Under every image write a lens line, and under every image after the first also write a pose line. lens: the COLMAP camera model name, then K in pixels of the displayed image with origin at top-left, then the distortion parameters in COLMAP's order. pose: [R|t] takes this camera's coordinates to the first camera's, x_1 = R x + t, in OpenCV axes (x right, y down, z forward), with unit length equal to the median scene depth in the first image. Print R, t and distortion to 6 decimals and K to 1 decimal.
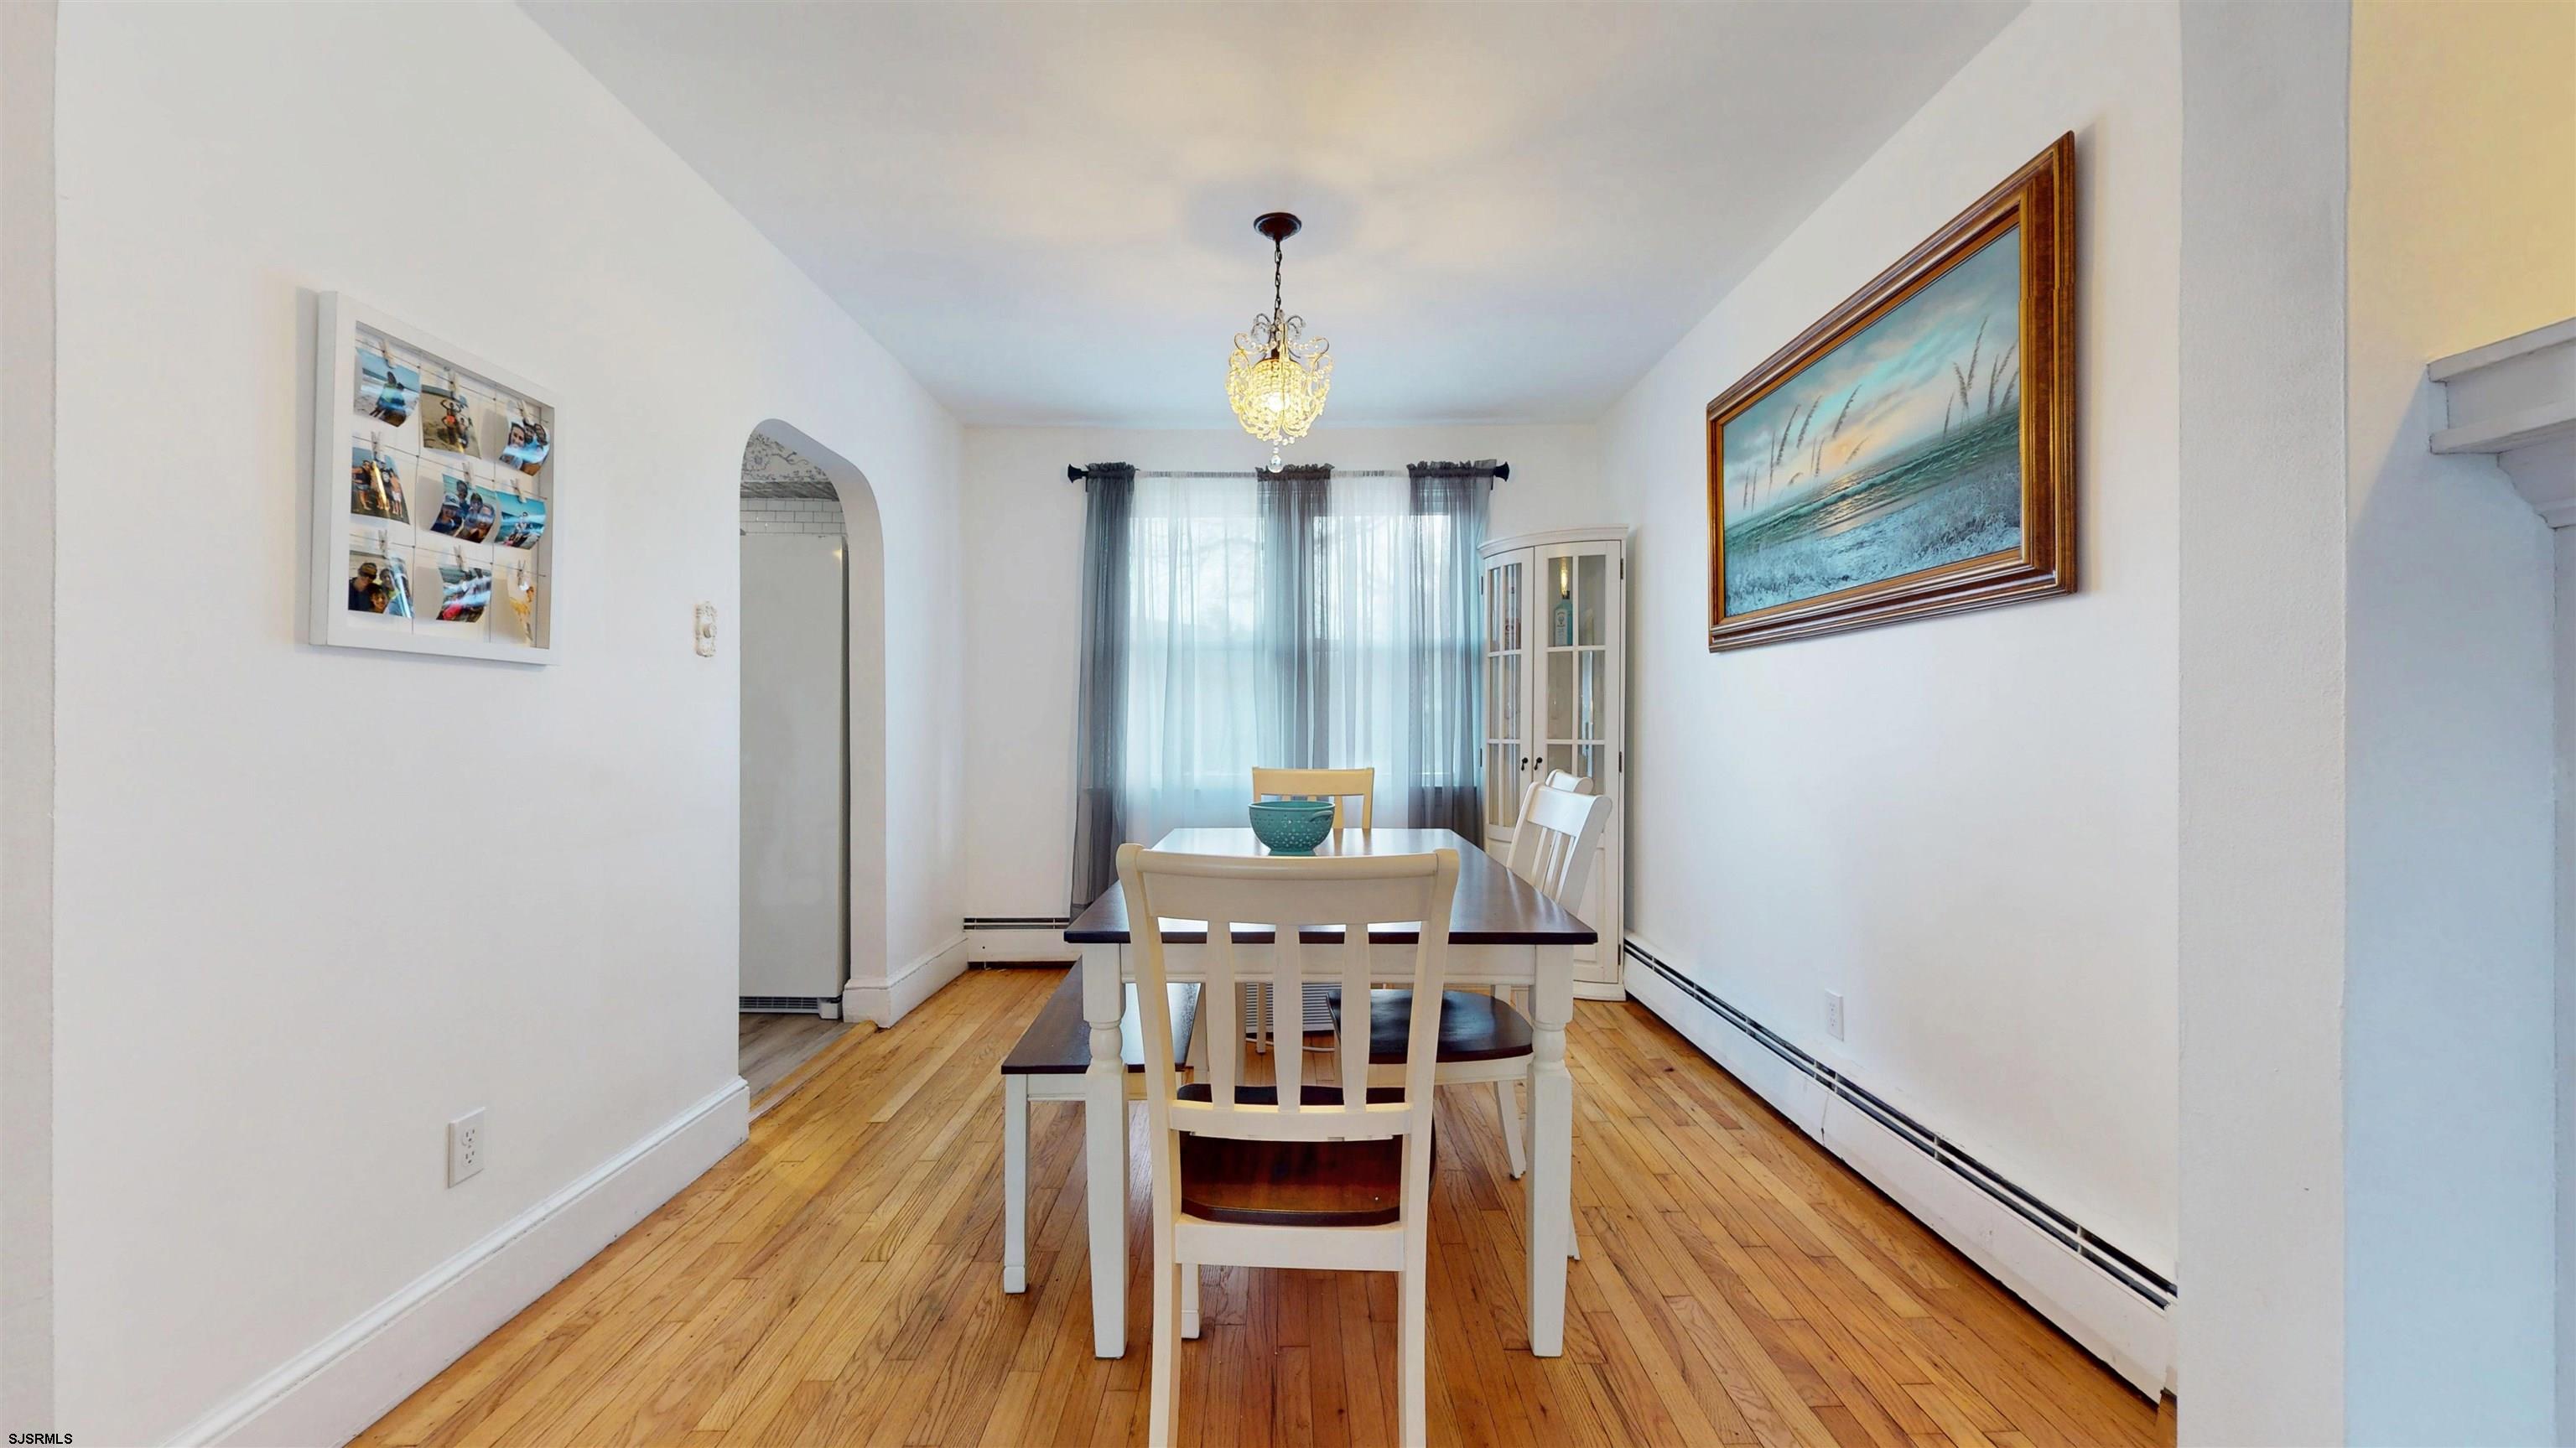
lens RADIAL K [[943.4, 0, 1290.1], [0, 943.4, 721.3], [0, 0, 1]] dist [-0.000858, 0.000299]
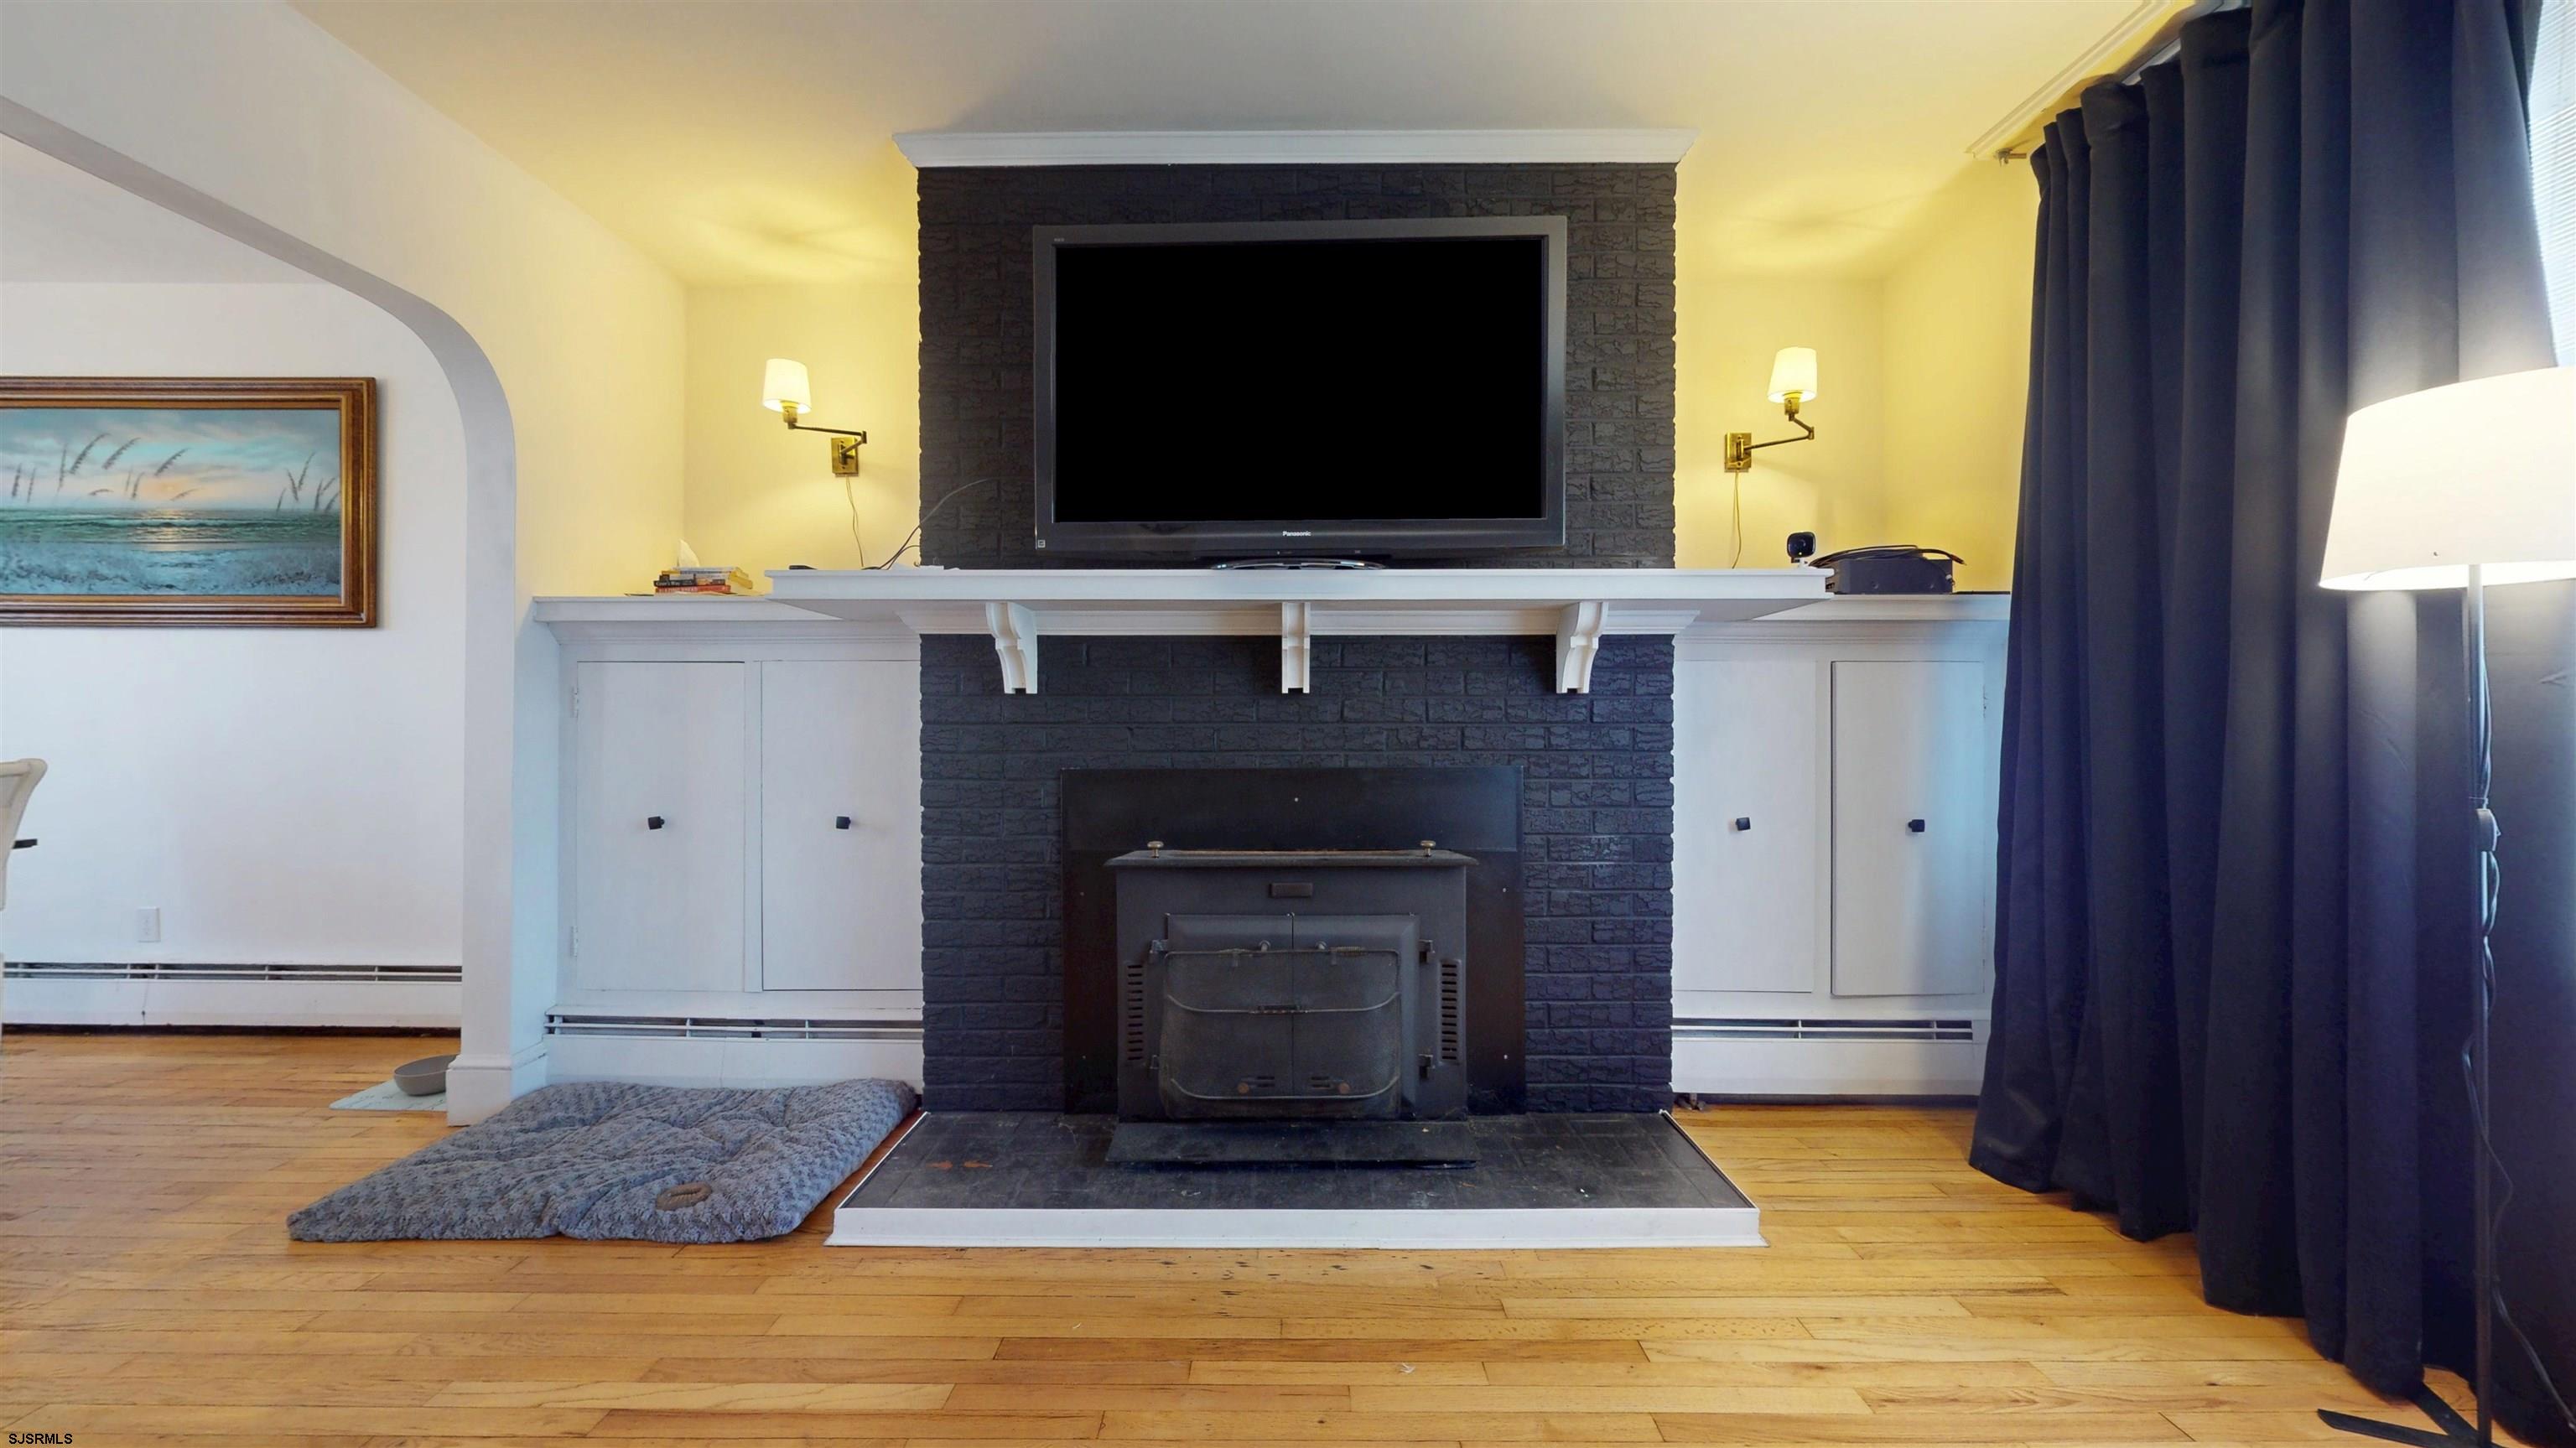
lens RADIAL K [[943.4, 0, 1289.1], [0, 943.4, 721.0], [0, 0, 1]] dist [-0.000858, 0.000299]
pose [[0.011609, 0.002781, 0.999929, -0.553923], [-0.005685, 0.999980, -0.002715, 0.024023], [-0.999916, -0.005653, 0.011625, -0.454042]]
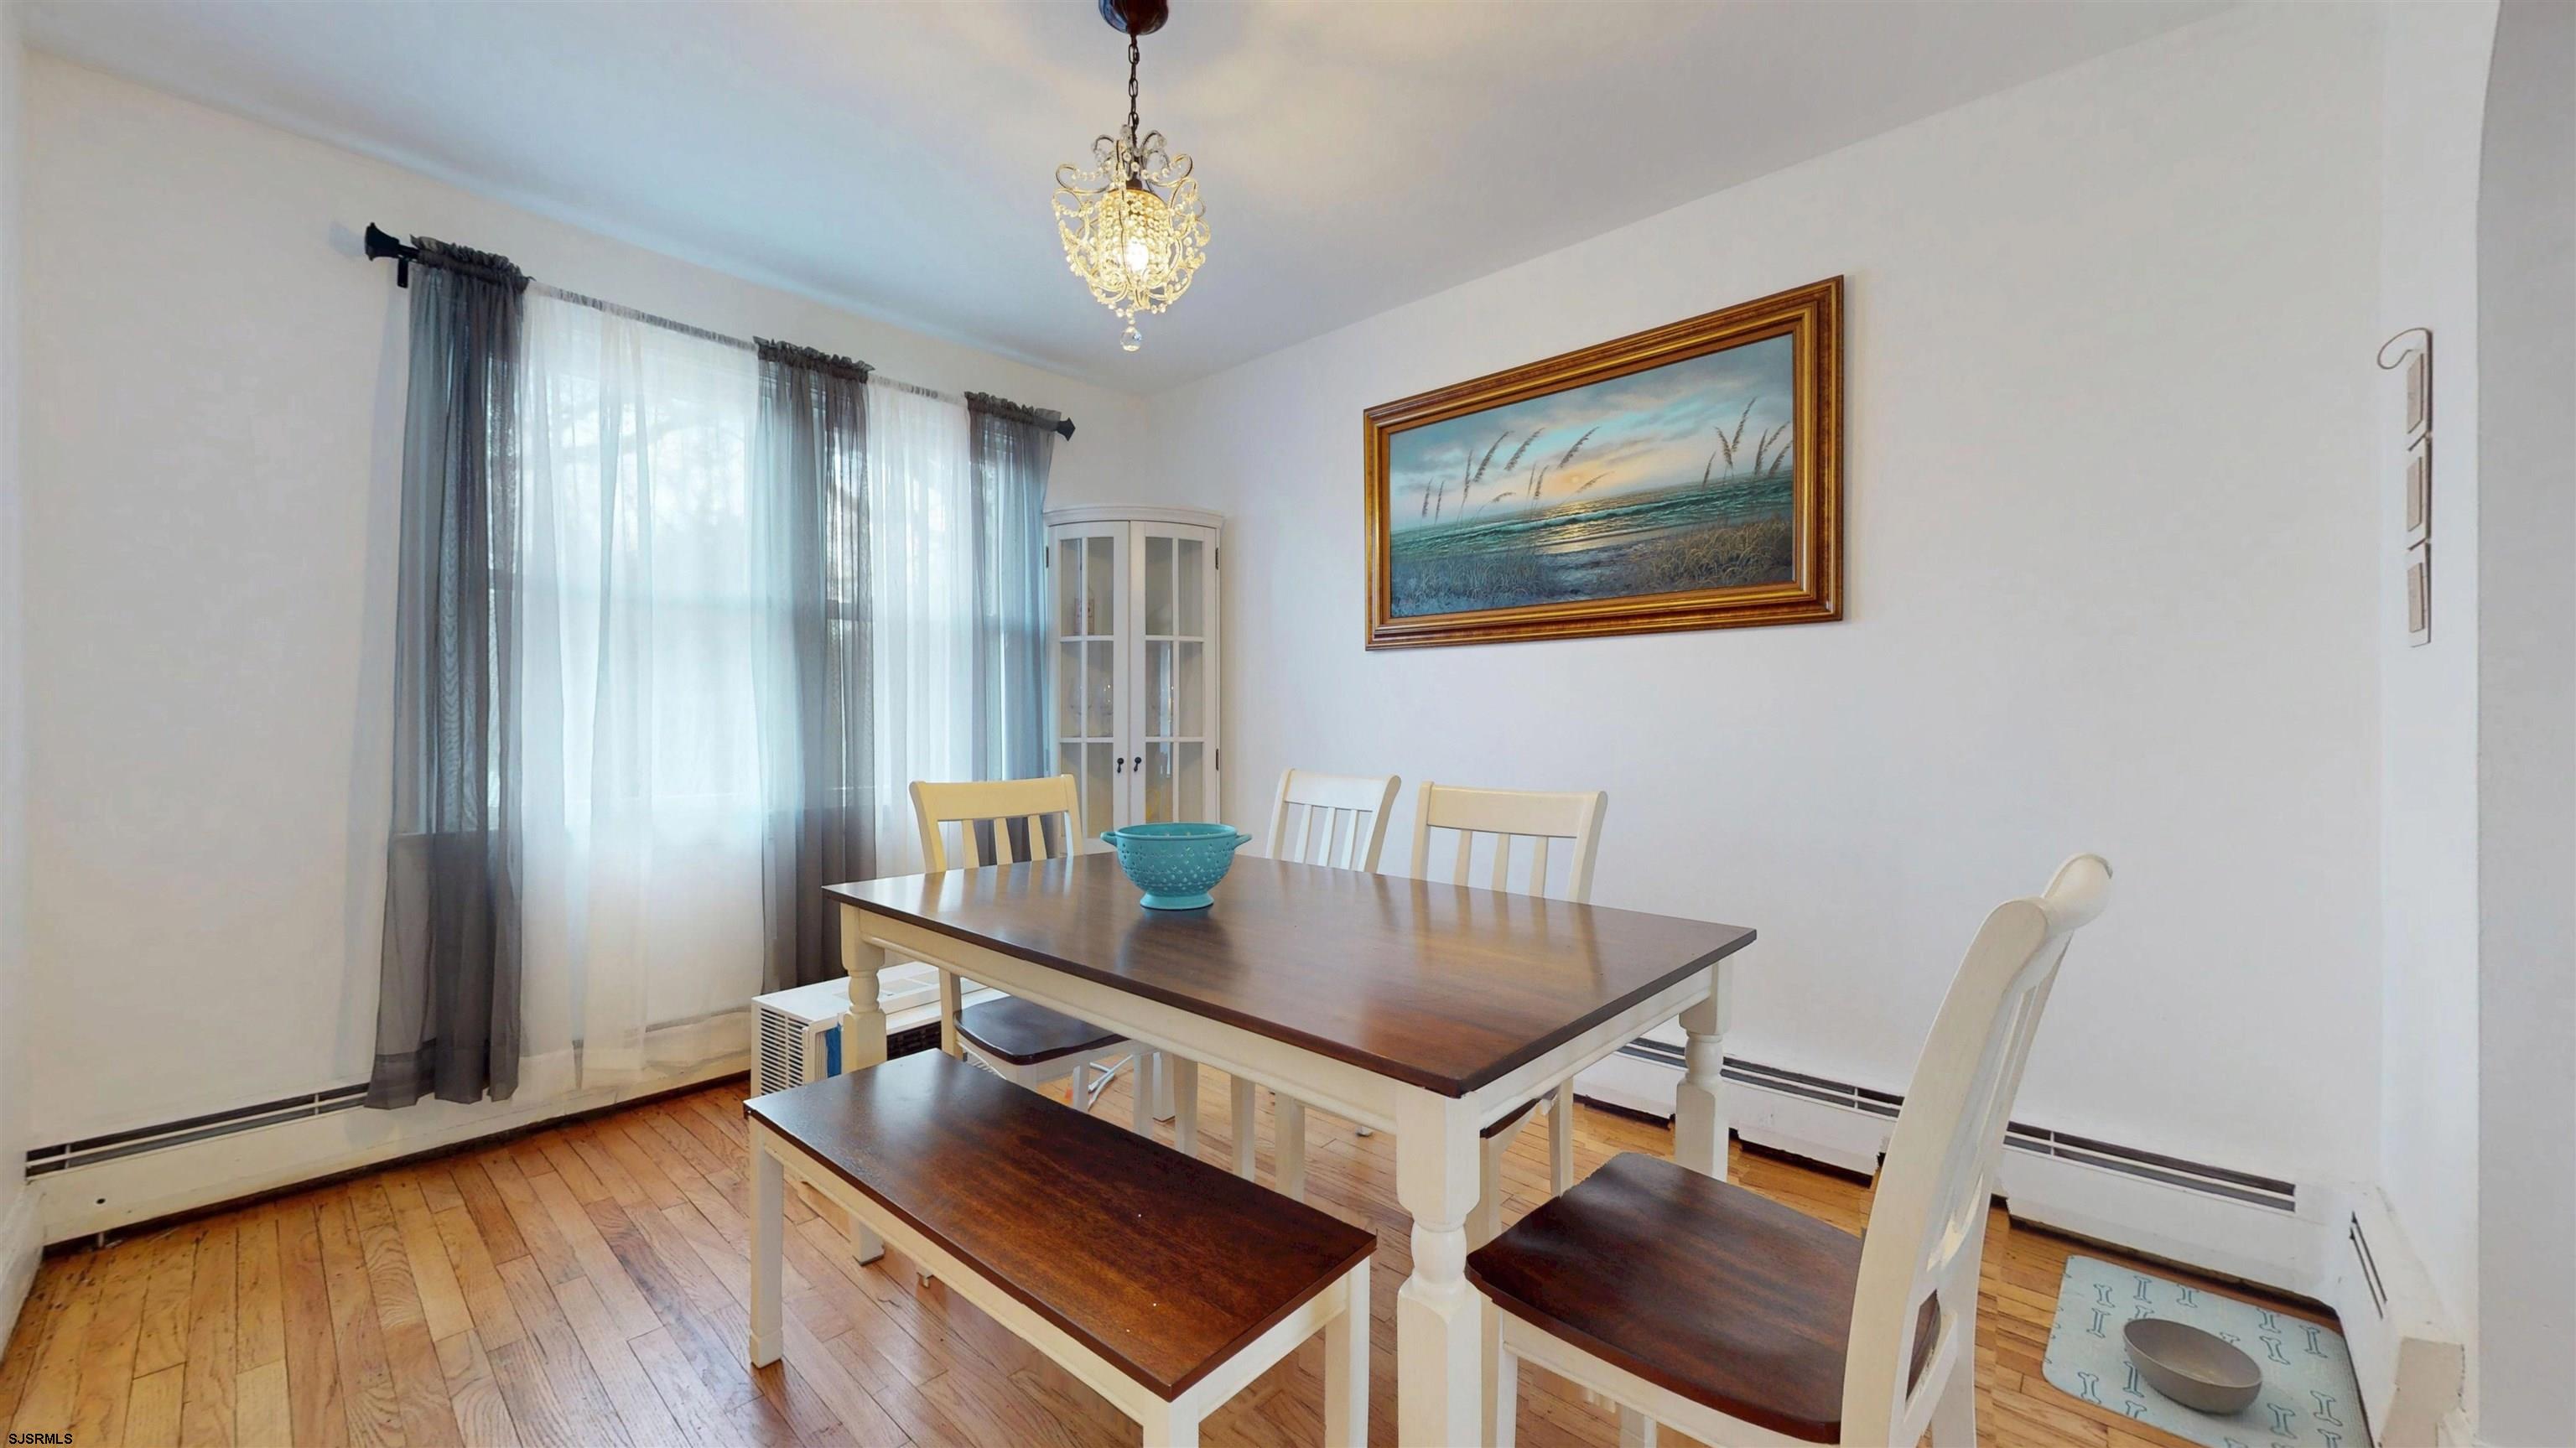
lens RADIAL K [[943.4, 0, 1288.2], [0, 943.4, 741.8], [0, 0, 1]] dist [-0.000858, 0.000299]
pose [[0.670052, -0.016533, 0.742130, -0.396948], [0.001709, 0.999784, 0.020730, 0.006286], [-0.742312, -0.012621, 0.669936, 0.375126]]
